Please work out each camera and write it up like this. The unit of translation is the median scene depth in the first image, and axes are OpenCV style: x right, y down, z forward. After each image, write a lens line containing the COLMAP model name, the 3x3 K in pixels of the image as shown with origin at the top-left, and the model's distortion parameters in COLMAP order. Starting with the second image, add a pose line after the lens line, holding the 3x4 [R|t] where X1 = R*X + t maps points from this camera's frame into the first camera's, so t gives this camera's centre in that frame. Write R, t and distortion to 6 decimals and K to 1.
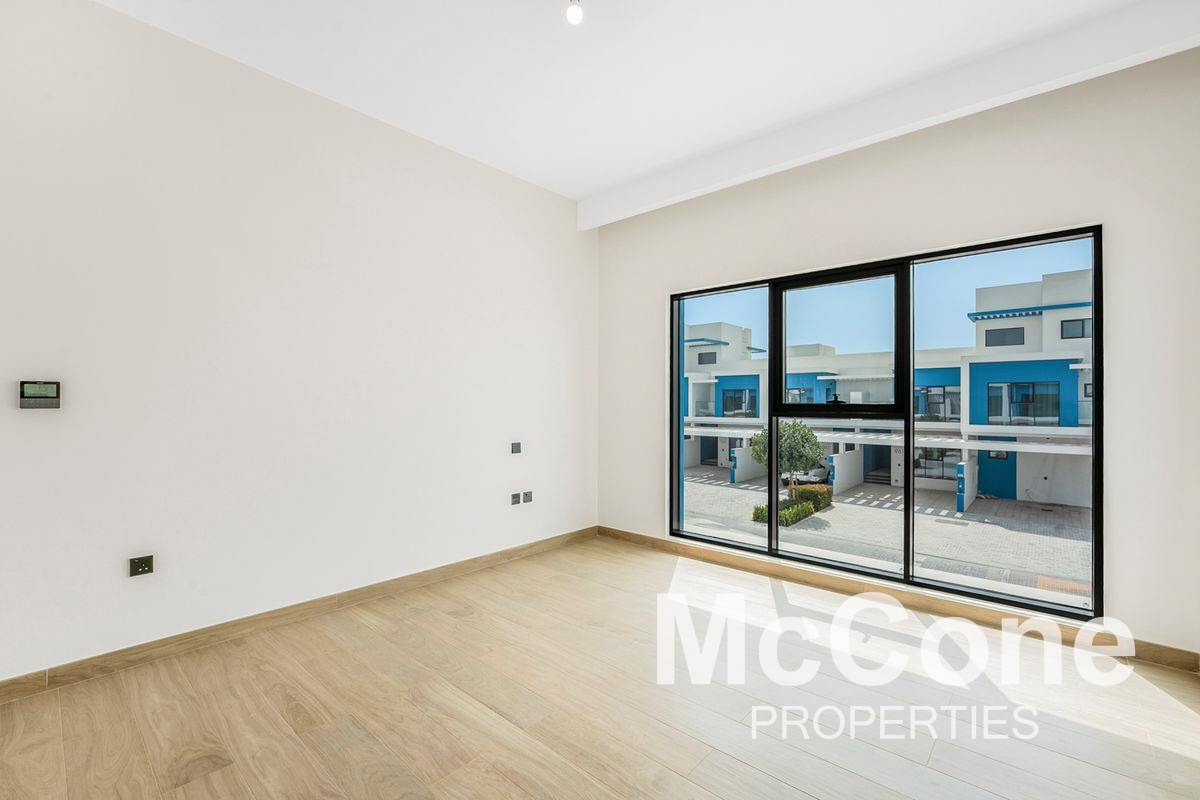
lens RADIAL K [[513.5, 0, 600.0], [0, 513.5, 400.0], [0, 0, 1]] dist [-0.000676, 0.000007]
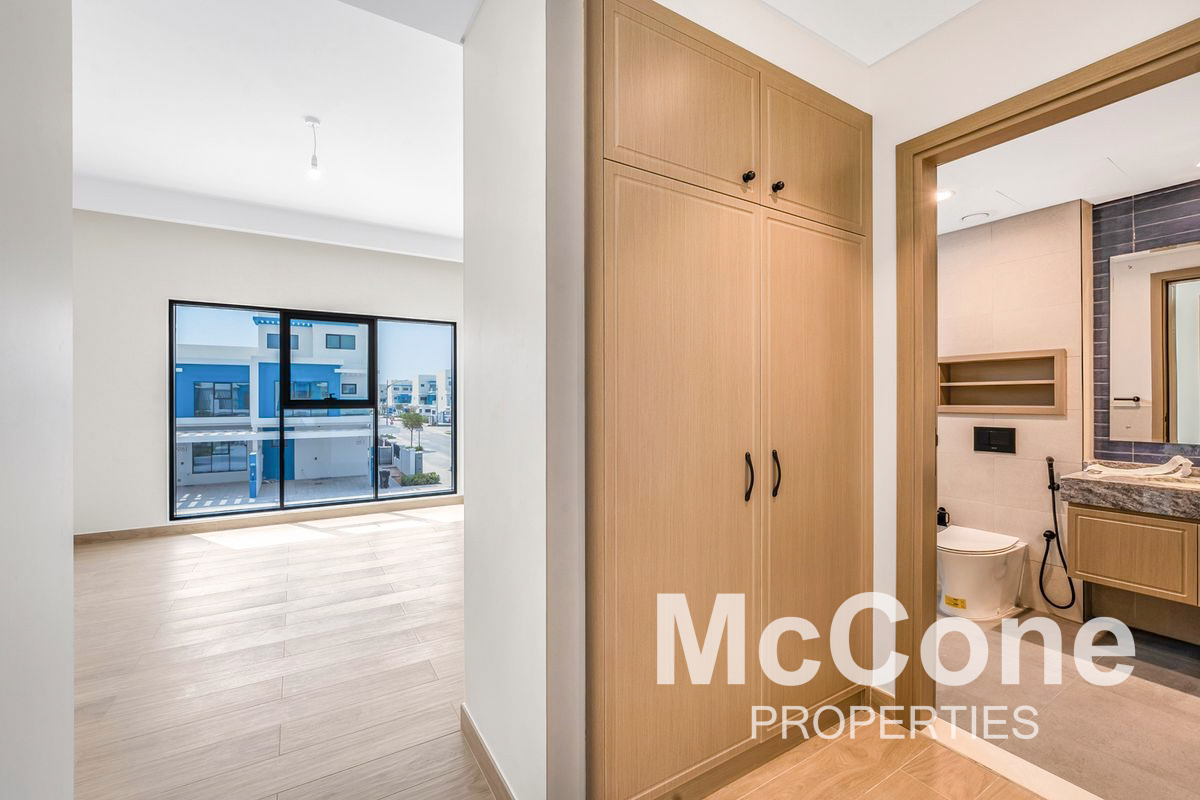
lens RADIAL K [[498.5, 0, 593.8], [0, 498.5, 400.2], [0, 0, 1]] dist [0.011200, 0.000066]
pose [[0.312172, -0.003399, 0.950020, -0.566056], [-0.005543, 0.999970, 0.005399, -0.002941], [-0.950009, -0.006951, 0.312144, -0.177335]]
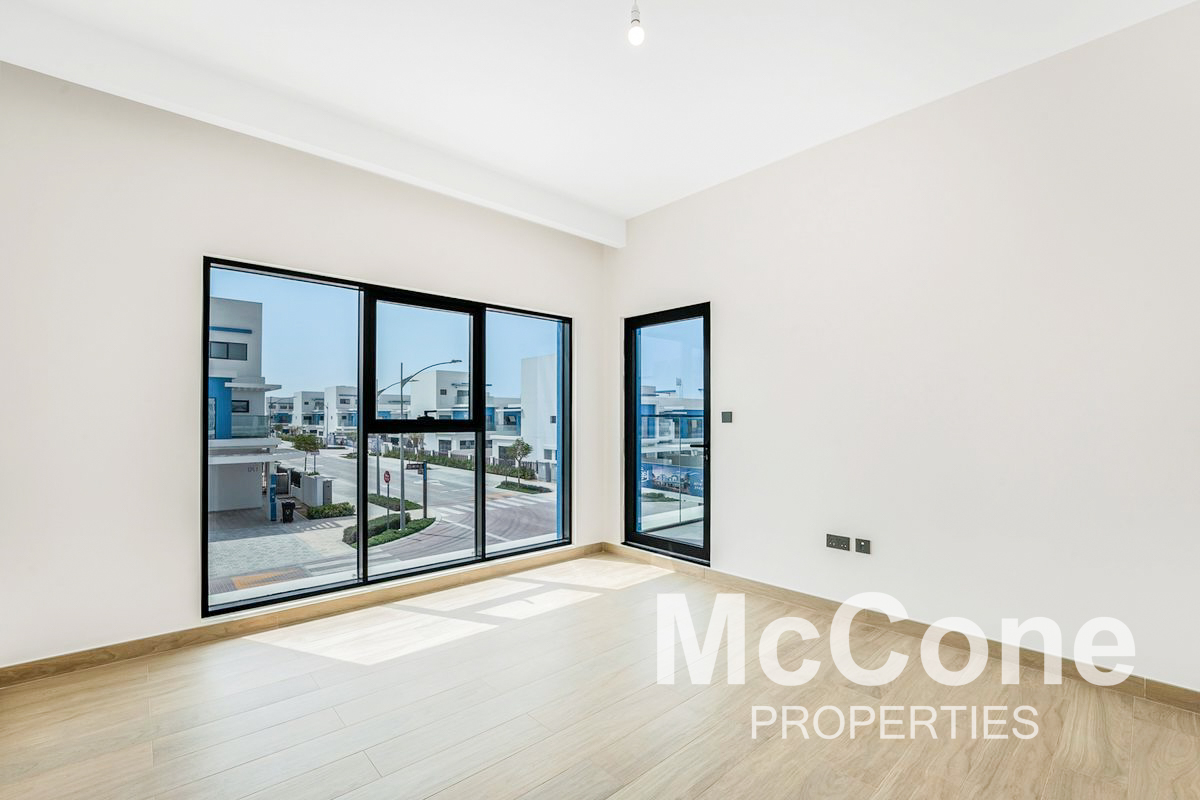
lens RADIAL K [[508.7, 0, 603.1], [0, 508.7, 410.4], [0, 0, 1]] dist [-0.009444, -0.000052]
pose [[0.115744, 0.017084, 0.993132, -0.432004], [-0.009466, 0.999826, -0.016096, 0.001789], [-0.993234, -0.007538, 0.115885, 0.393550]]
